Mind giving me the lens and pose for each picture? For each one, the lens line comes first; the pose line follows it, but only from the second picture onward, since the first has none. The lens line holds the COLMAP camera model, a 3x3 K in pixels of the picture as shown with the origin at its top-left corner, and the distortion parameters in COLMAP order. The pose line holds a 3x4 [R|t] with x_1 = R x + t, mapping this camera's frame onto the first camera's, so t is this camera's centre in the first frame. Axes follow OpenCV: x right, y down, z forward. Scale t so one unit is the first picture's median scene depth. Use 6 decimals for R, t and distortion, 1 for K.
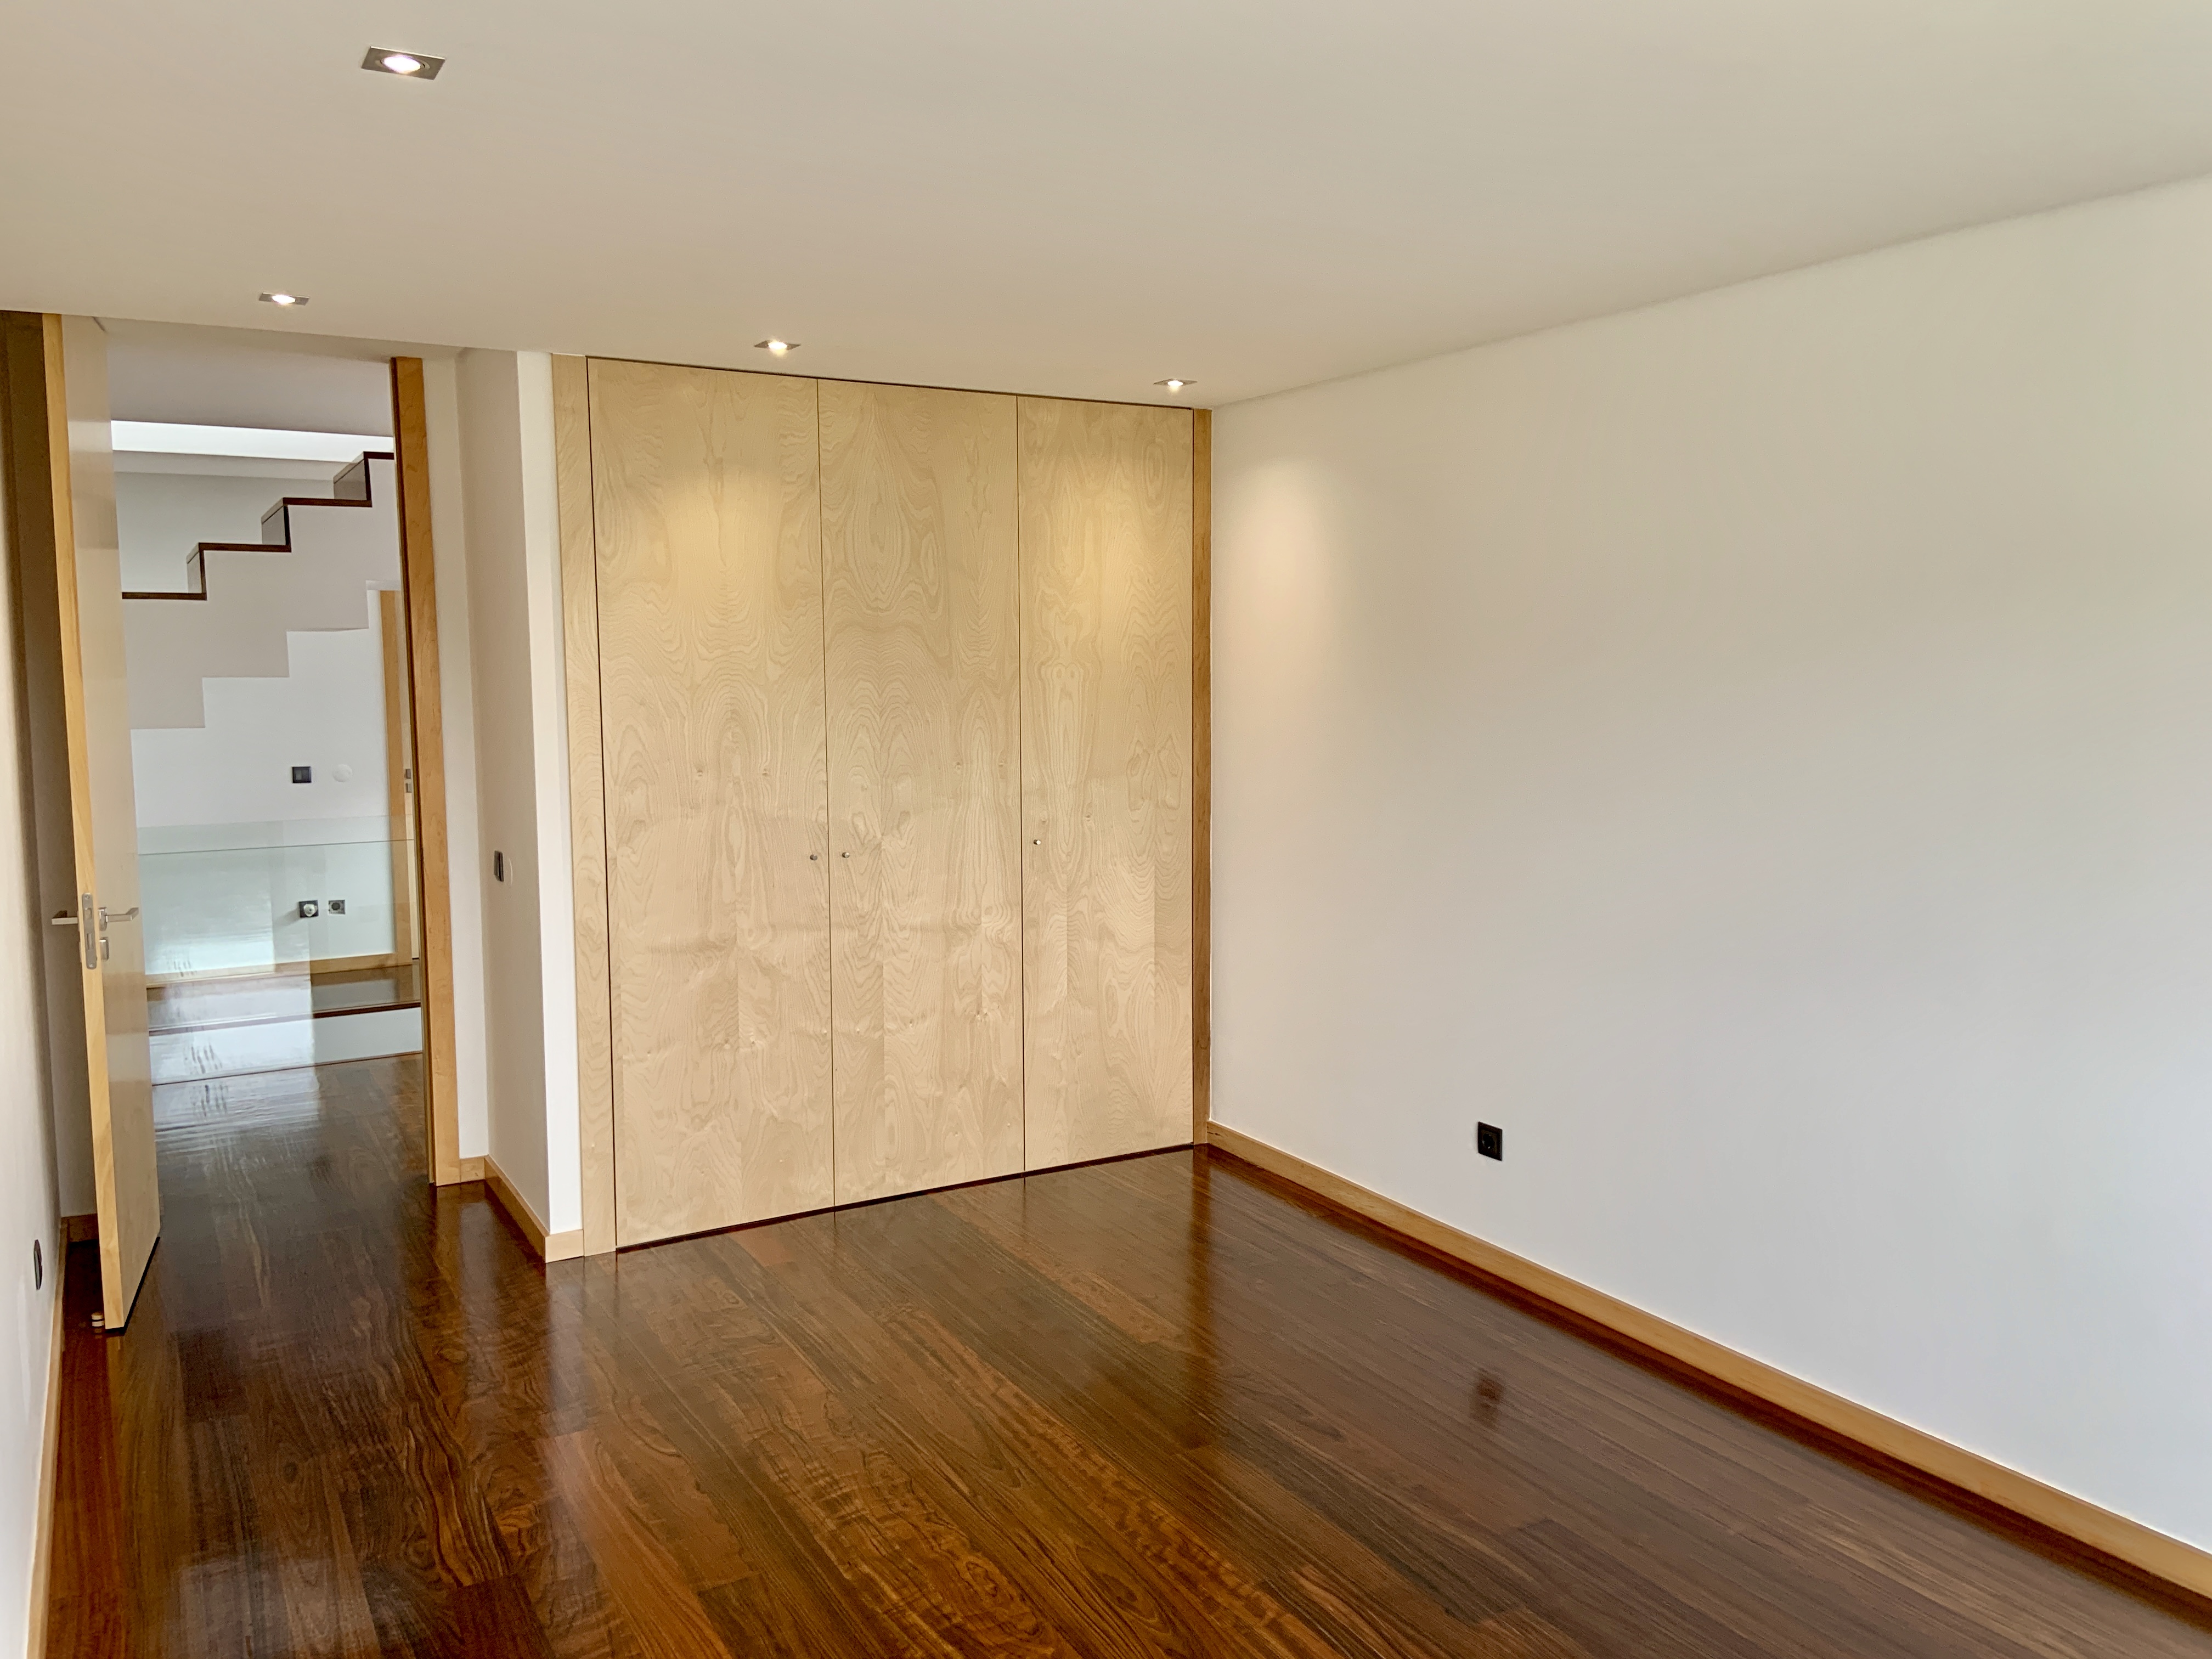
lens RADIAL K [[1659.0, 0, 1088.0], [0, 1659.0, 821.4], [0, 0, 1]] dist [0.083874, -0.108994]
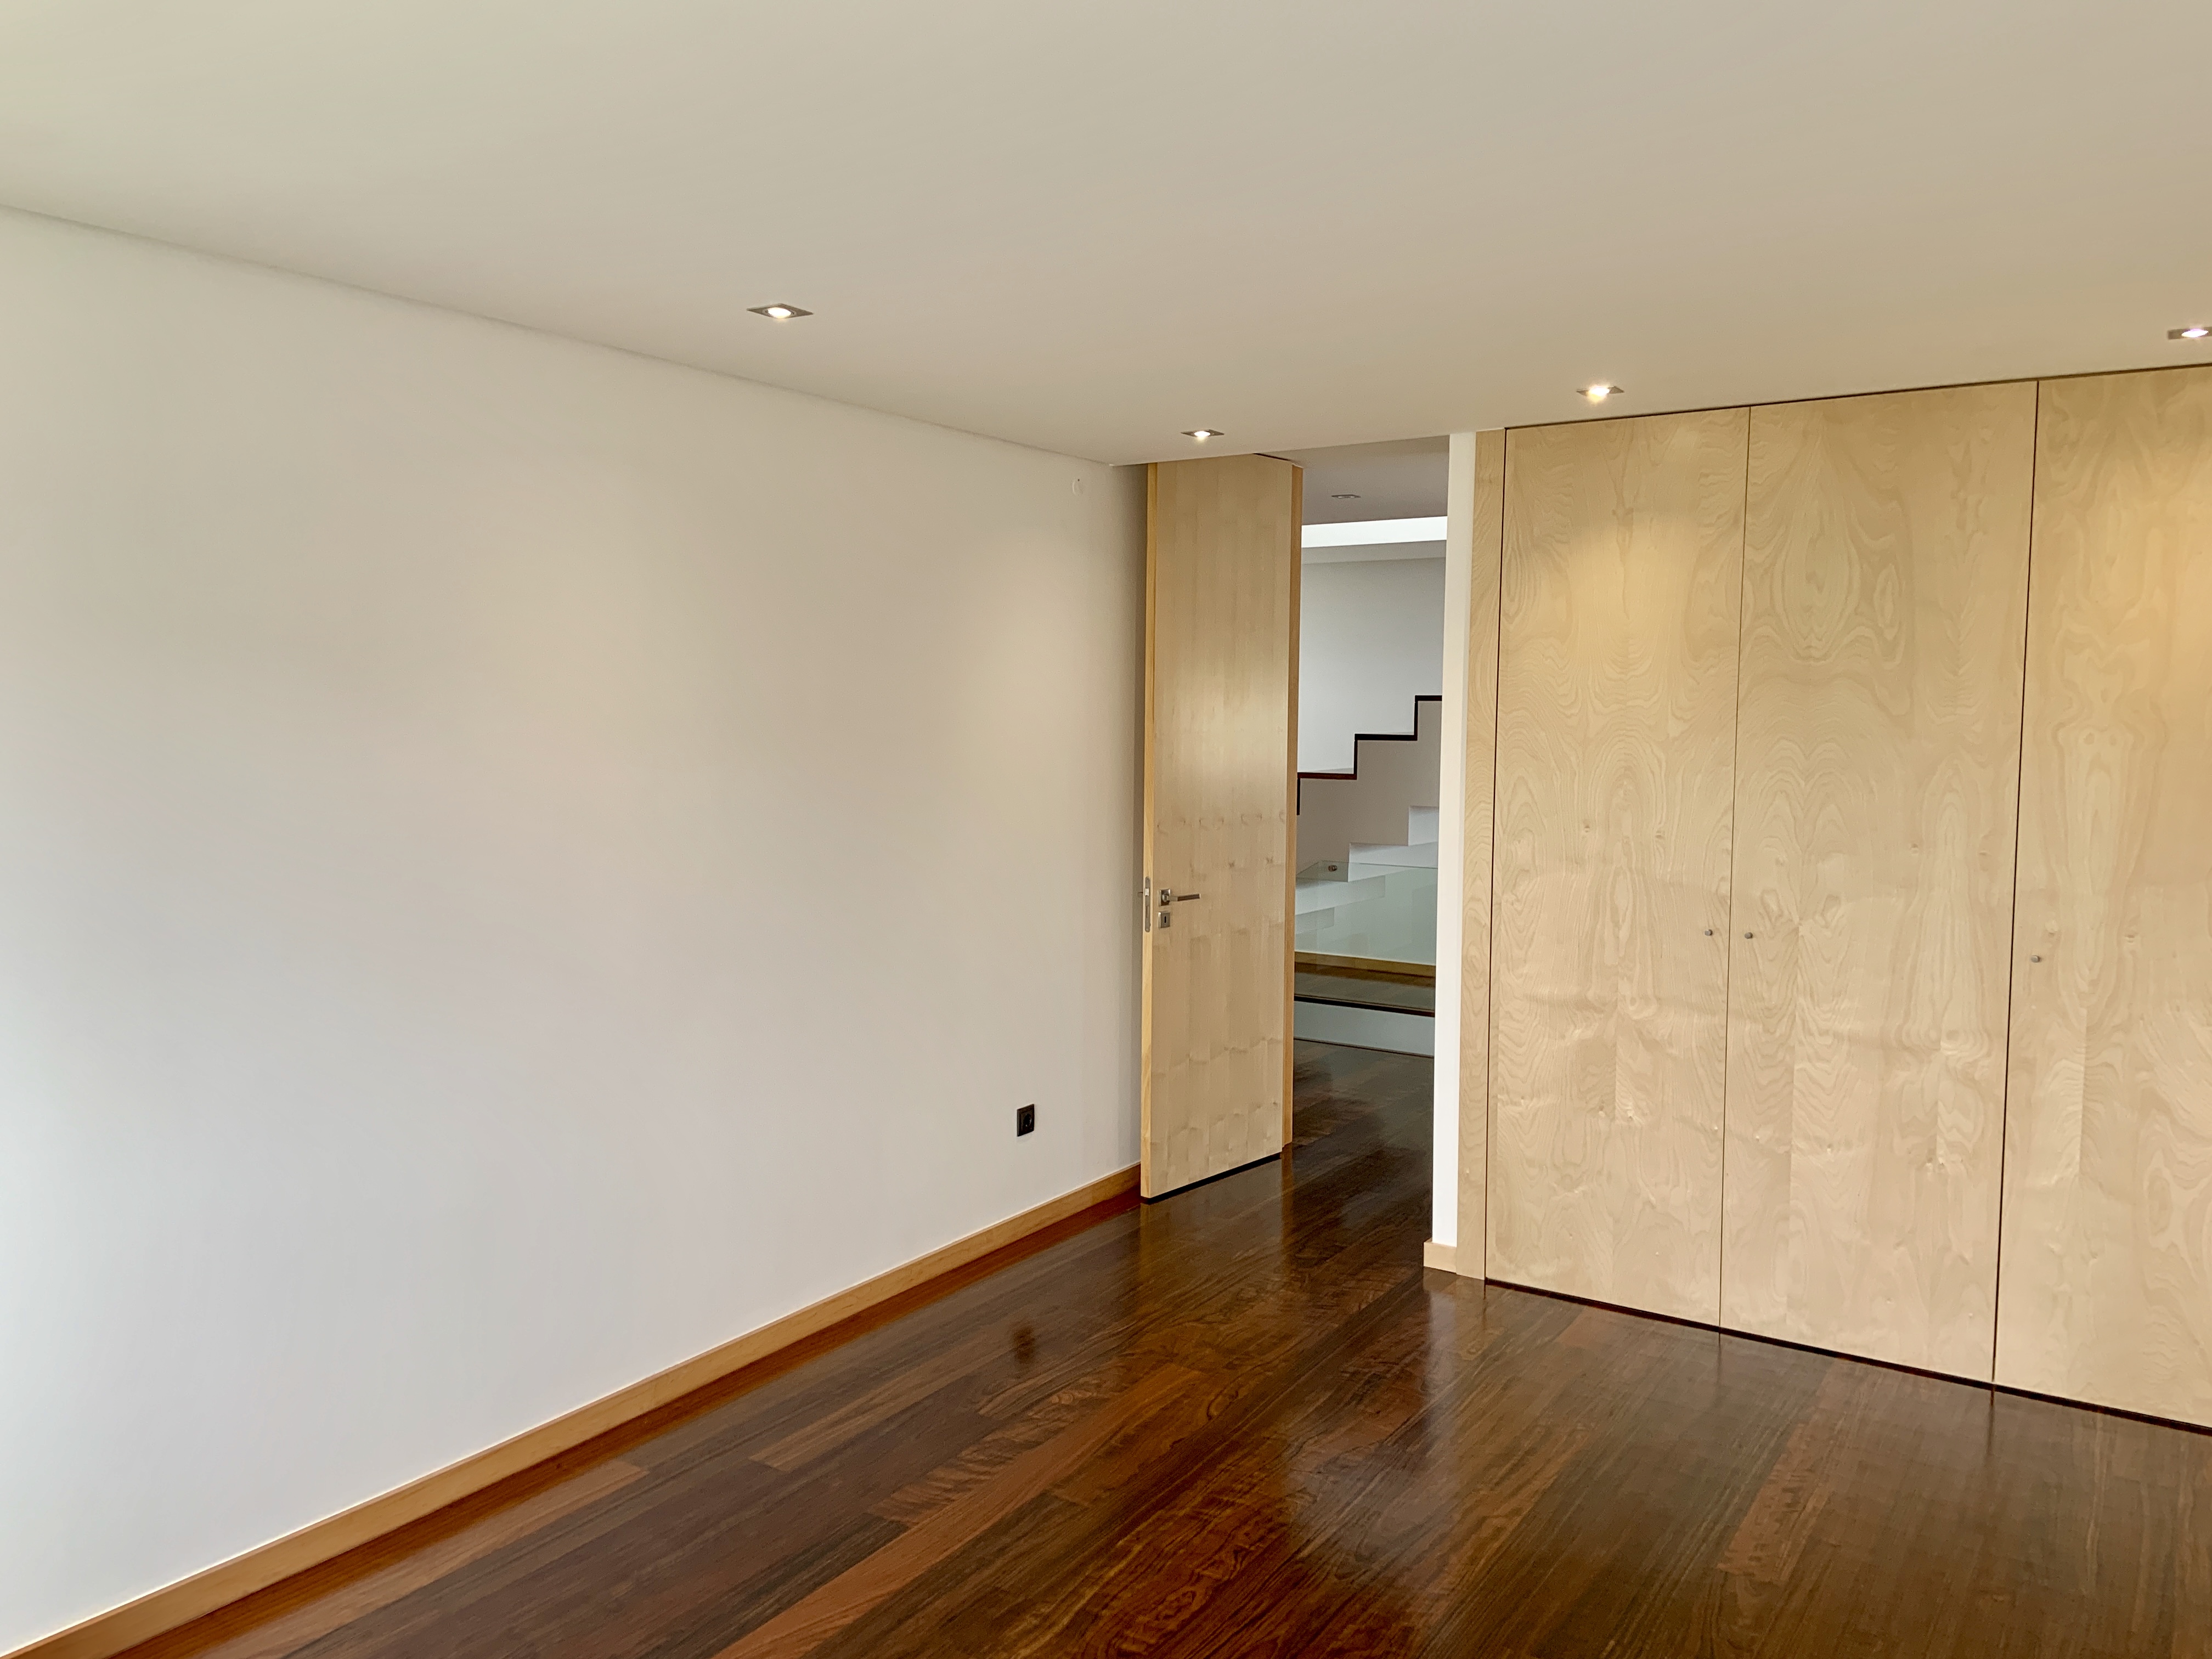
lens RADIAL K [[1659.0, 0, 1085.0], [0, 1659.0, 811.8], [0, 0, 1]] dist [0.083874, -0.108994]
pose [[0.438130, 0.066157, -0.896474, 0.499420], [-0.099008, 0.994772, 0.025023, -0.032813], [0.893443, 0.077795, 0.442389, 0.284931]]
